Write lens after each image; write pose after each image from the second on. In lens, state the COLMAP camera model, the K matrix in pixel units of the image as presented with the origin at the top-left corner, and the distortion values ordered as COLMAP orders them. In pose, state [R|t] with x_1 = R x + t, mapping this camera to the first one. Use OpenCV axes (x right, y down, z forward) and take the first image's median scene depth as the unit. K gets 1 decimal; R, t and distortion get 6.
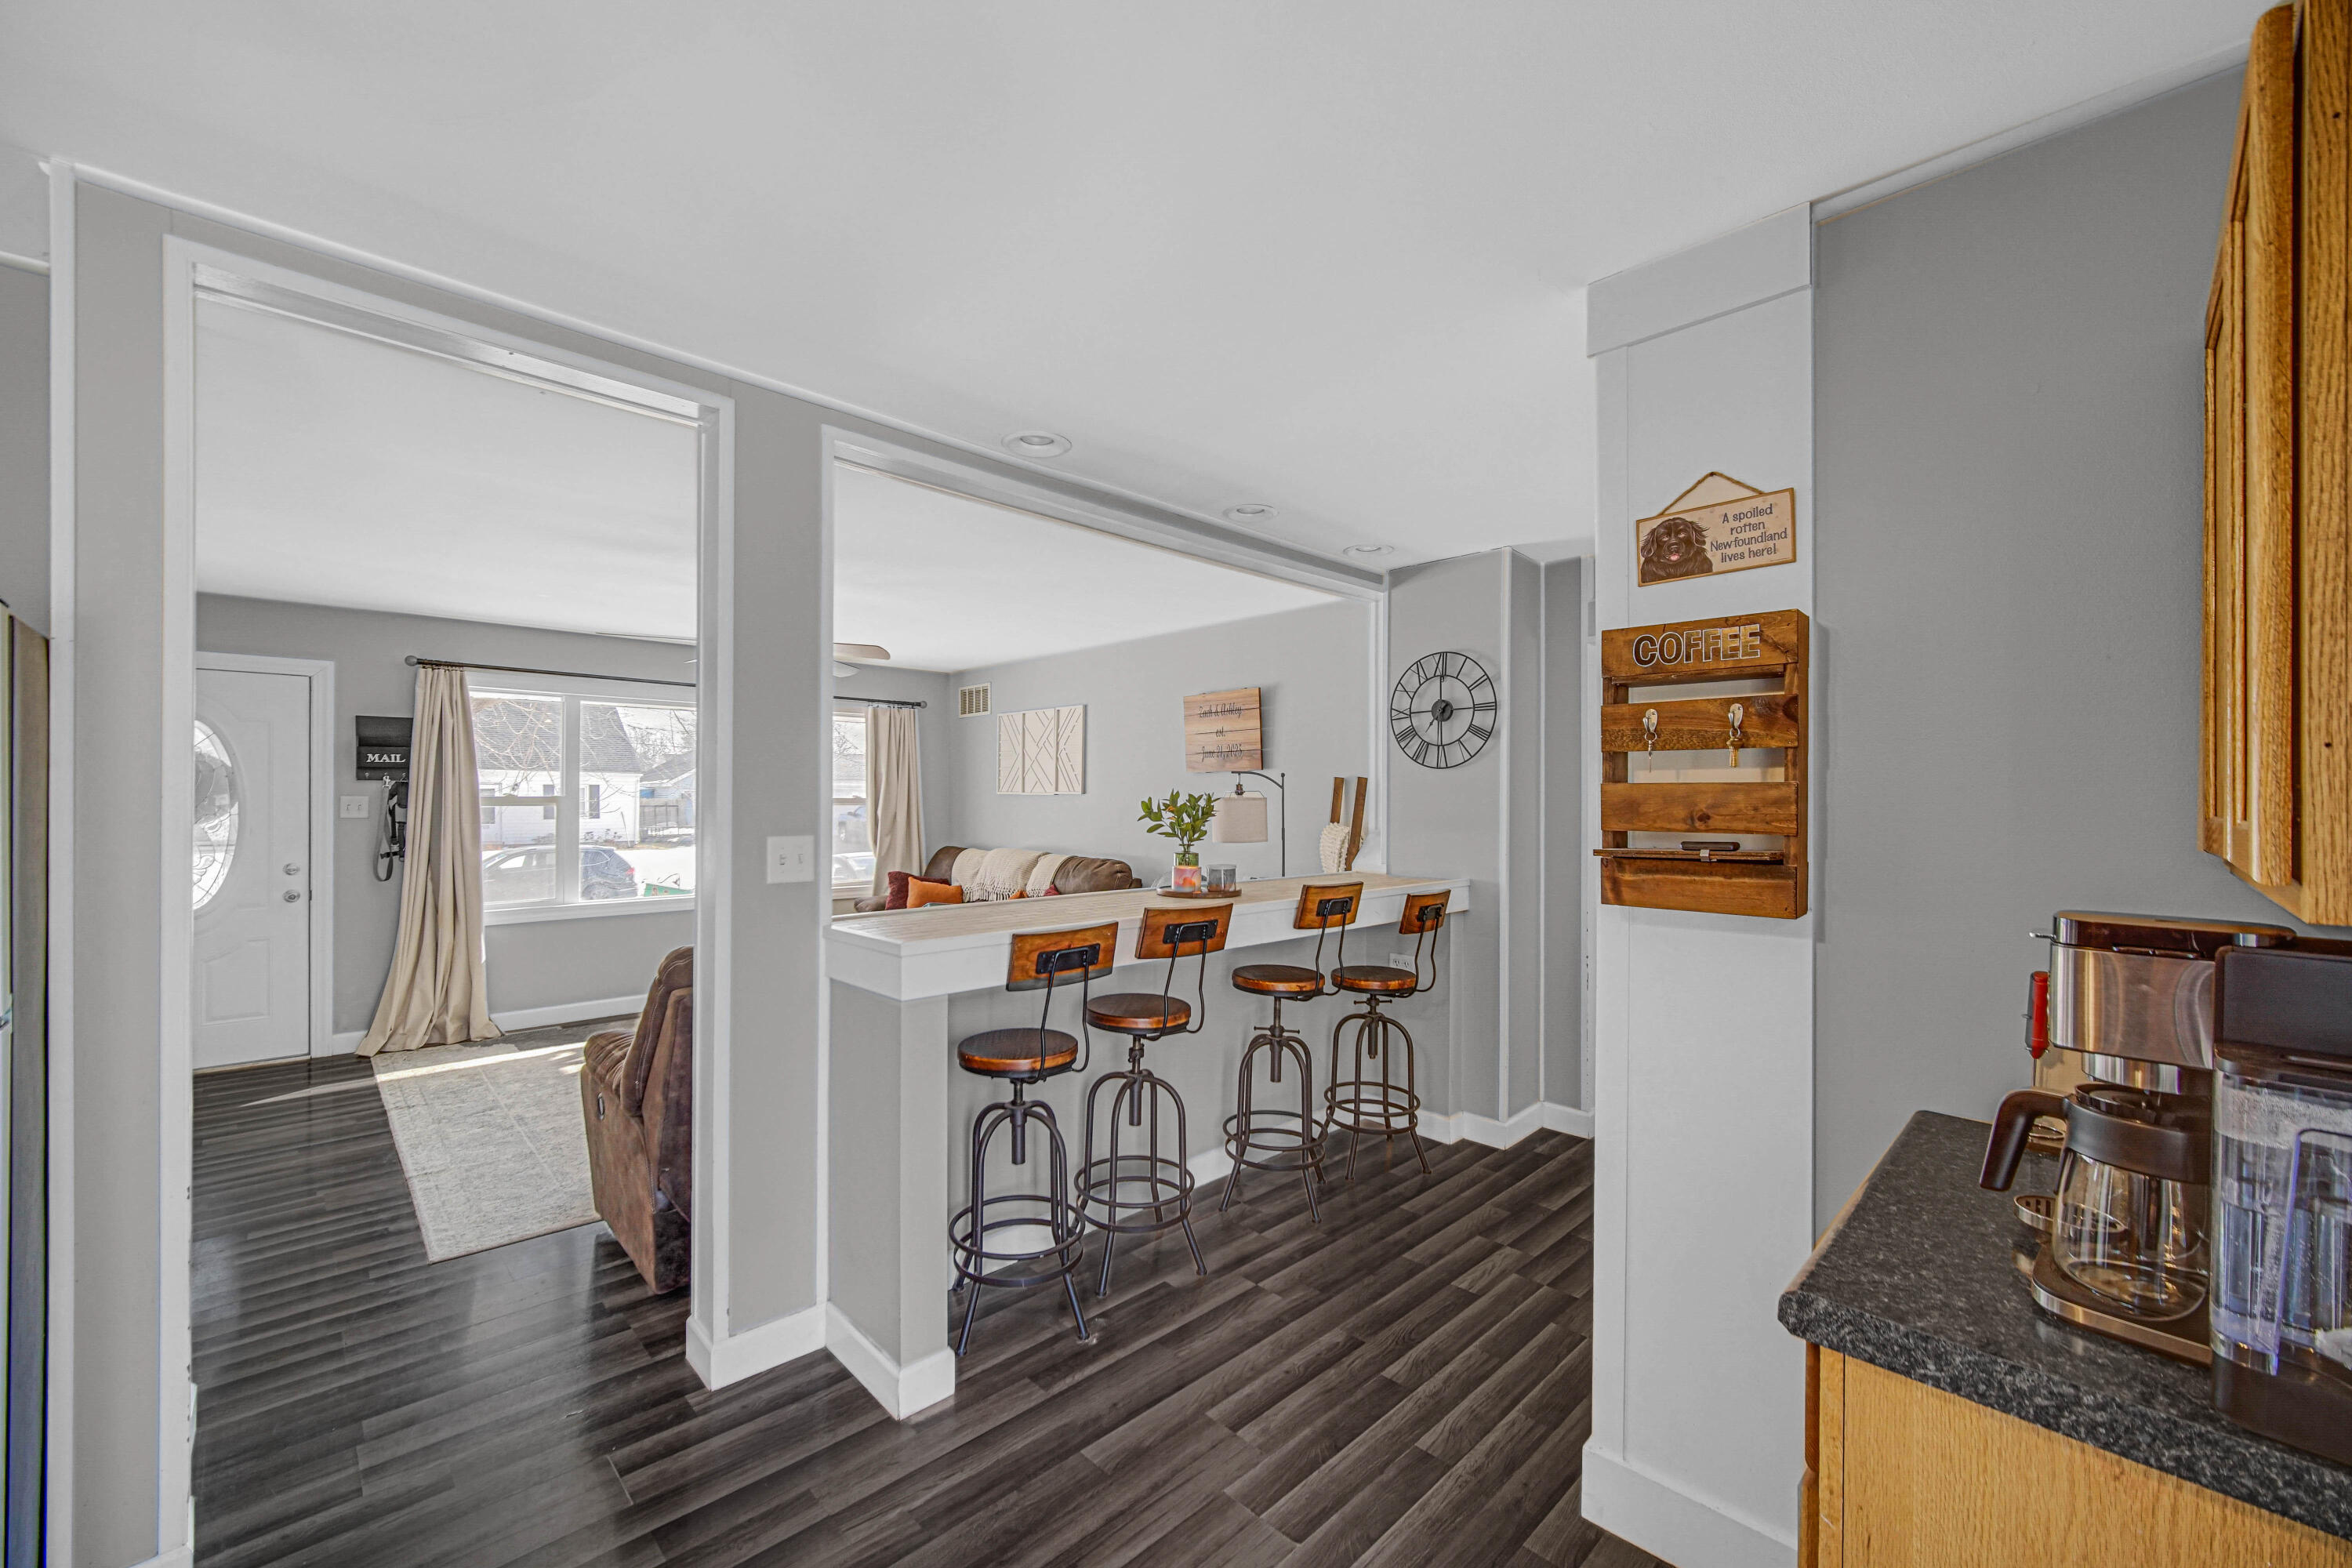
lens RADIAL K [[930.0, 0, 1176.7], [0, 930.0, 789.5], [0, 0, 1]] dist [0.000775, 0.000185]
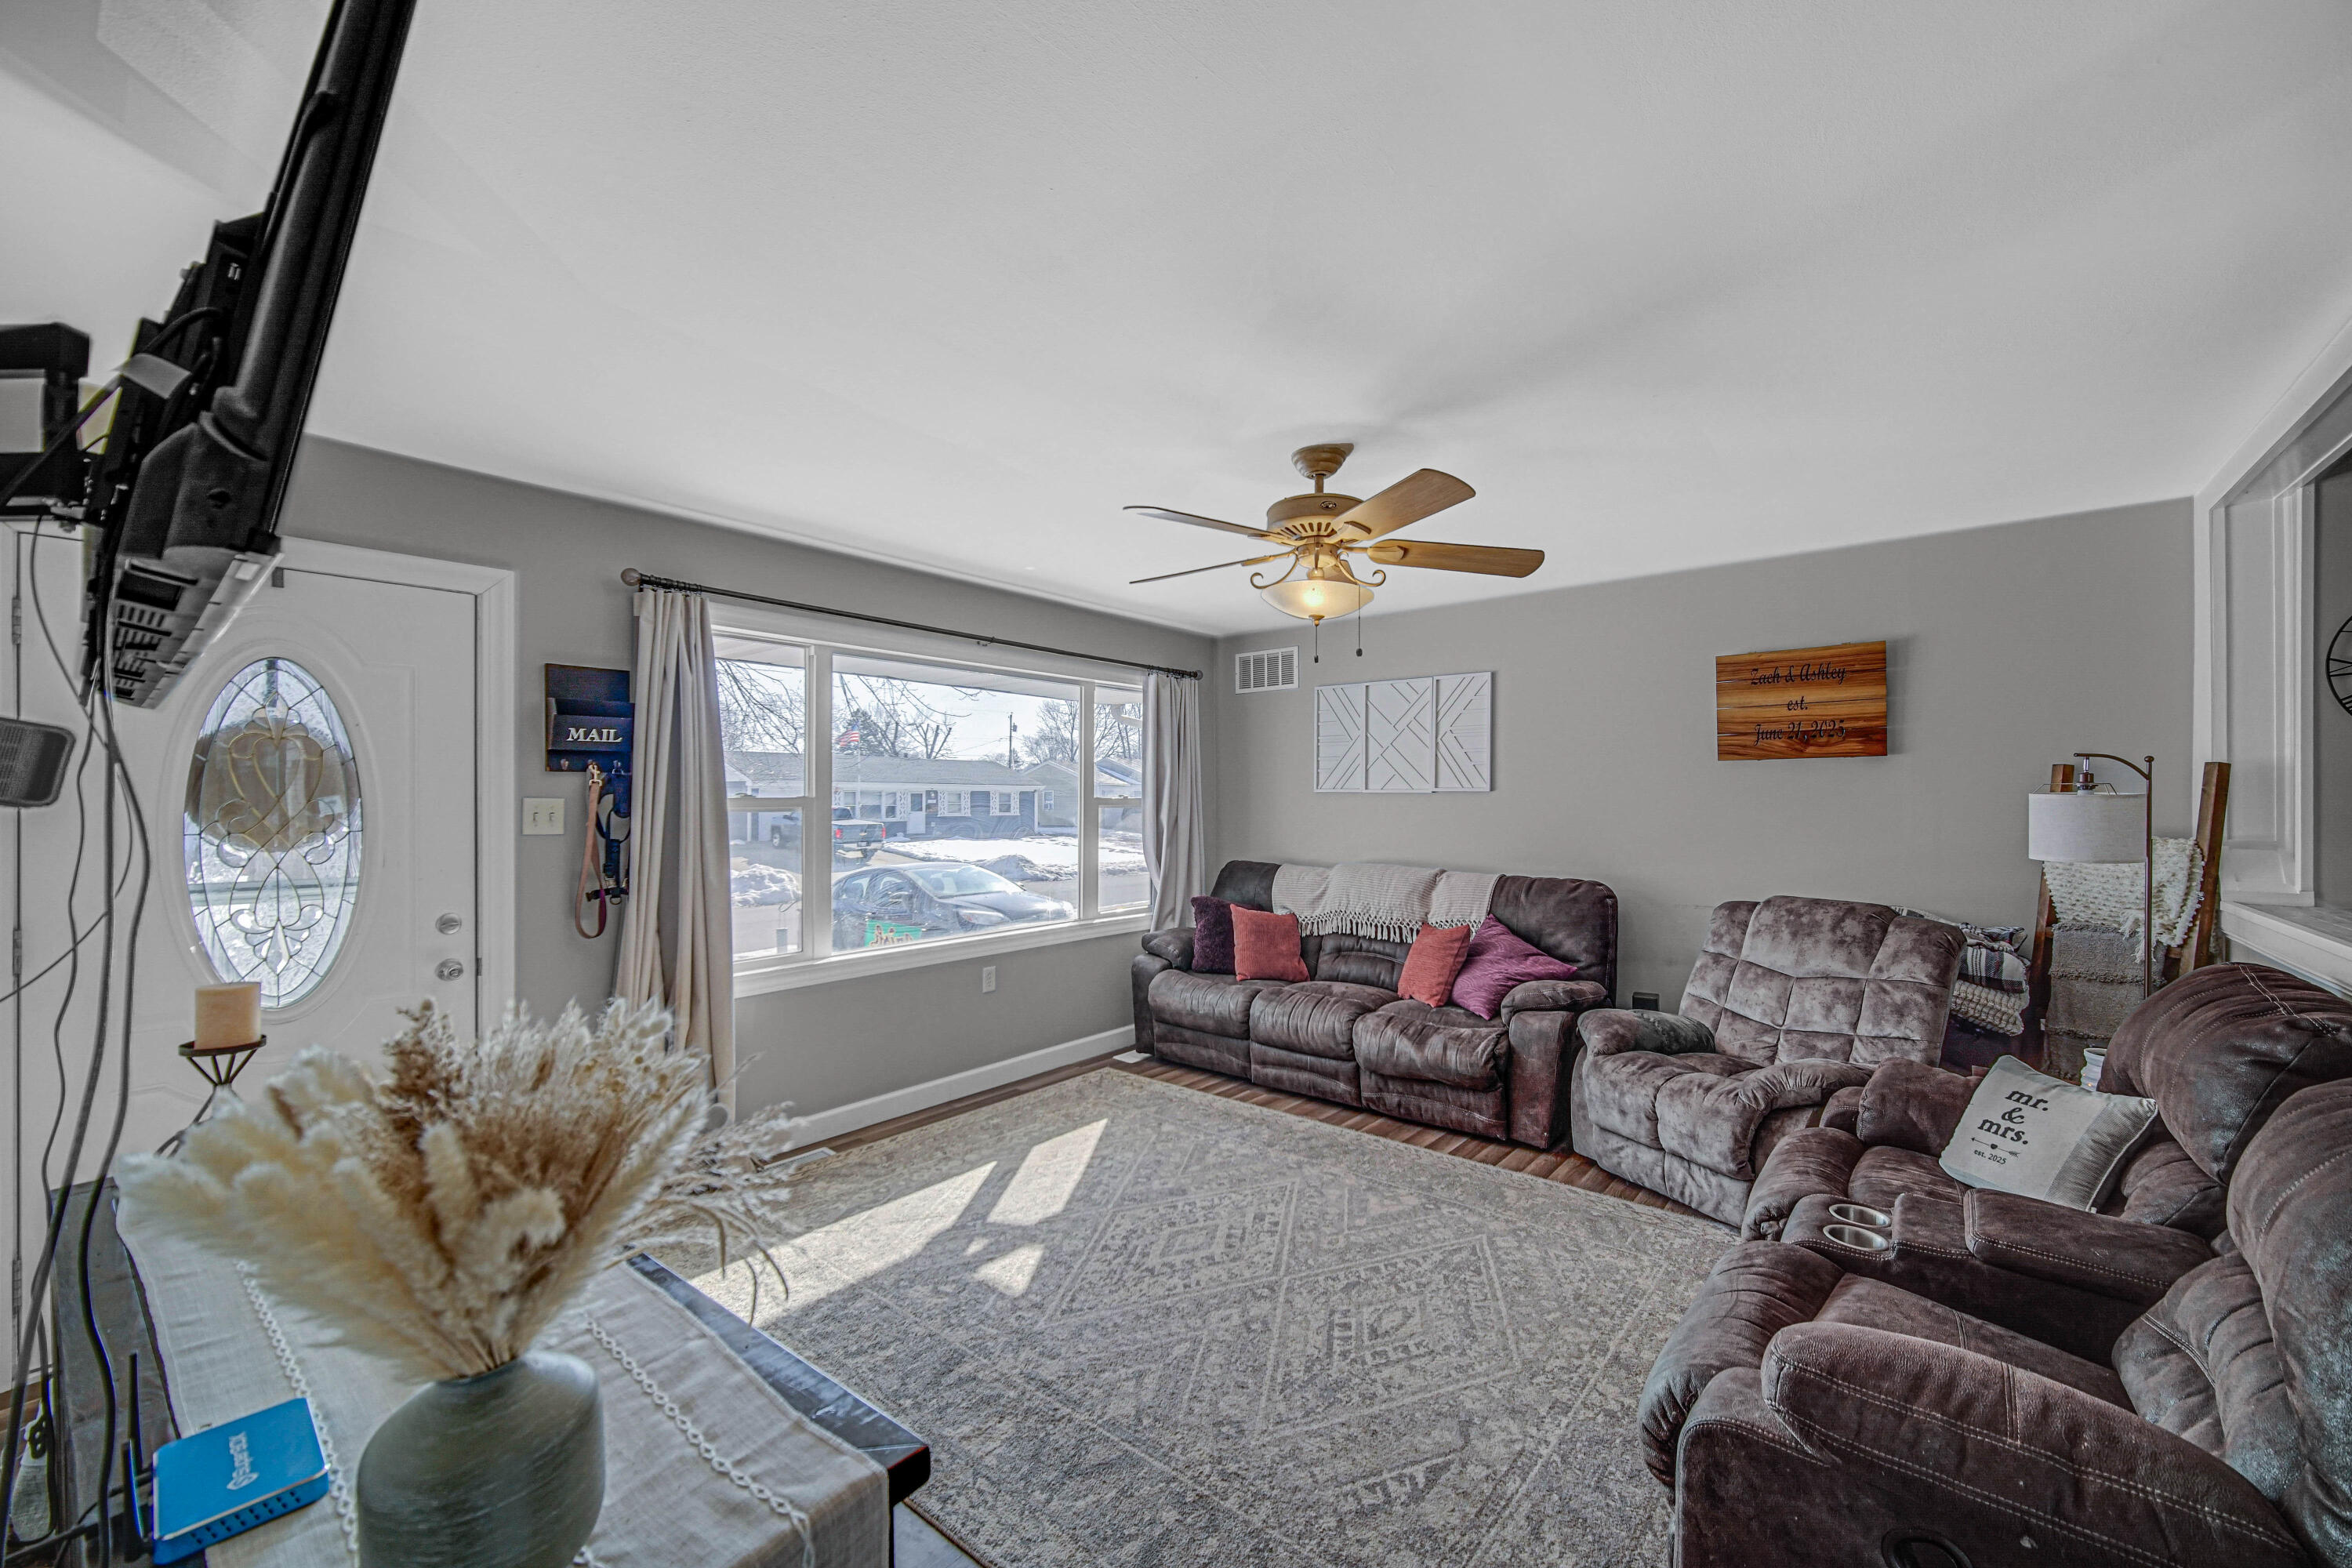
lens RADIAL K [[930.0, 0, 1176.1], [0, 930.0, 789.1], [0, 0, 1]] dist [0.000775, 0.000185]
pose [[0.992046, -0.003687, 0.125822, -0.546707], [0.003896, 0.999991, -0.001414, 0.003606], [-0.125816, 0.001893, 0.992052, 0.347954]]
